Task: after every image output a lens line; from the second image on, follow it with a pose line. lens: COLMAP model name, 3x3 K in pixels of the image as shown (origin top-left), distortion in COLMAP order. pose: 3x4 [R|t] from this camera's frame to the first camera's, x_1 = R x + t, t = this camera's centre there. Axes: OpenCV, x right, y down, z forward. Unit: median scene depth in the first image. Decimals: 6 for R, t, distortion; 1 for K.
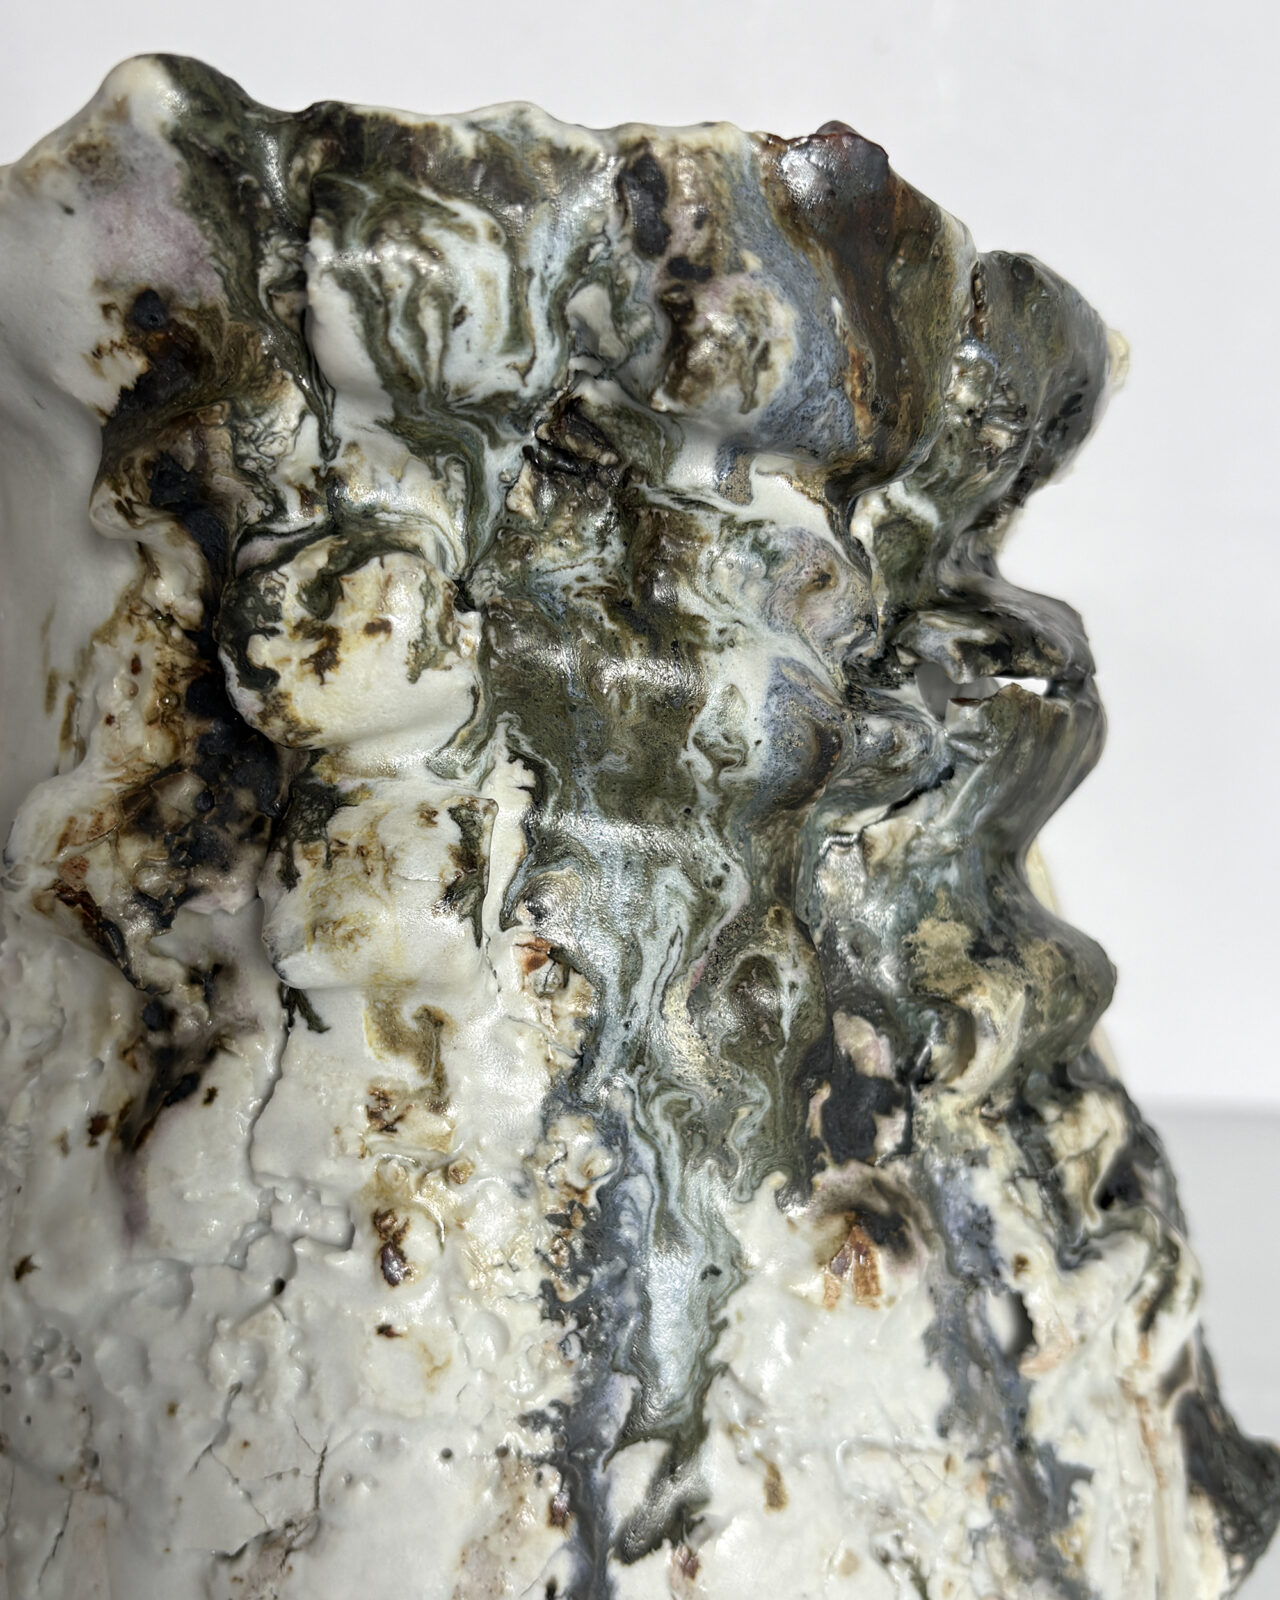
lens RADIAL K [[1780.9, 0, 592.7], [0, 1780.9, 855.7], [0, 0, 1]] dist [0.193379, -0.773899]
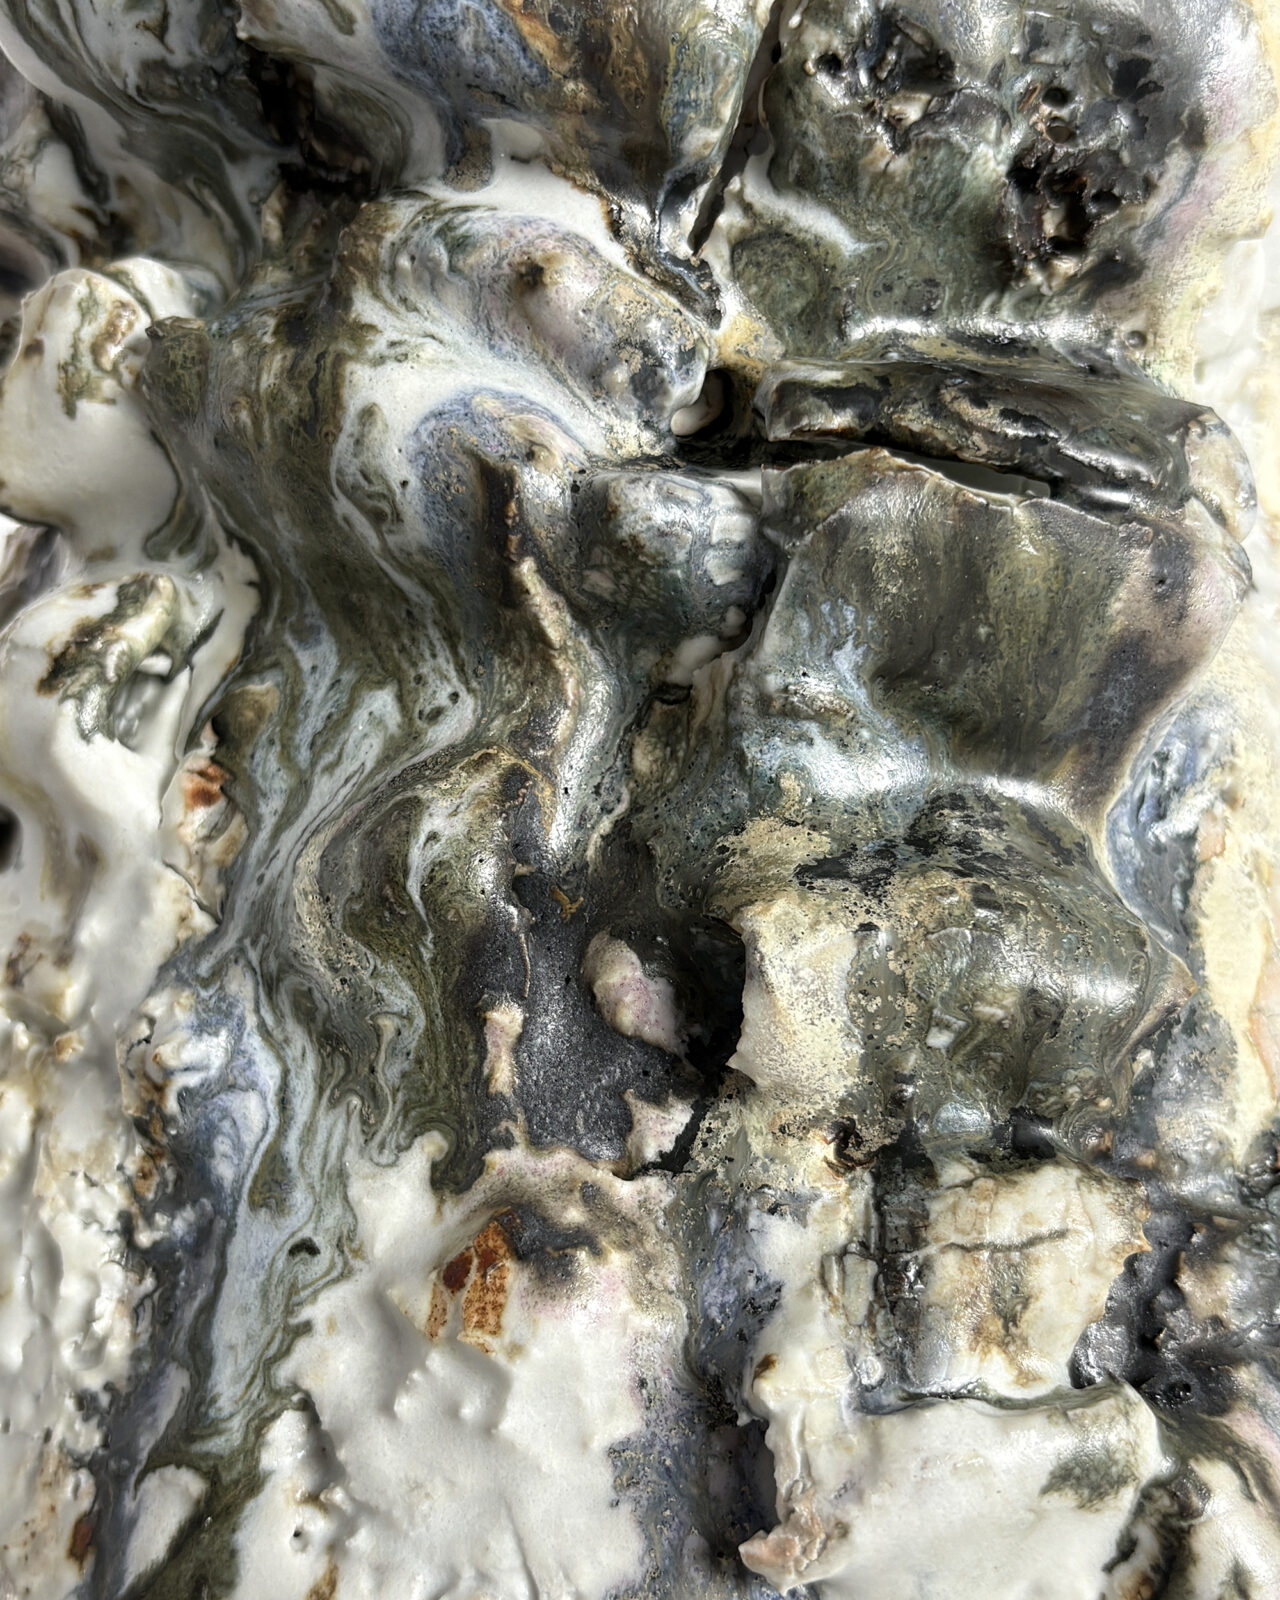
lens RADIAL K [[2177.2, 0, 641.2], [0, 2177.2, 836.3], [0, 0, 1]] dist [0.209222, -0.987924]
pose [[0.774943, 0.041645, -0.630658, 0.700877], [-0.189482, 0.967238, -0.168961, 0.198060], [0.602960, 0.250433, 0.757445, 0.397756]]
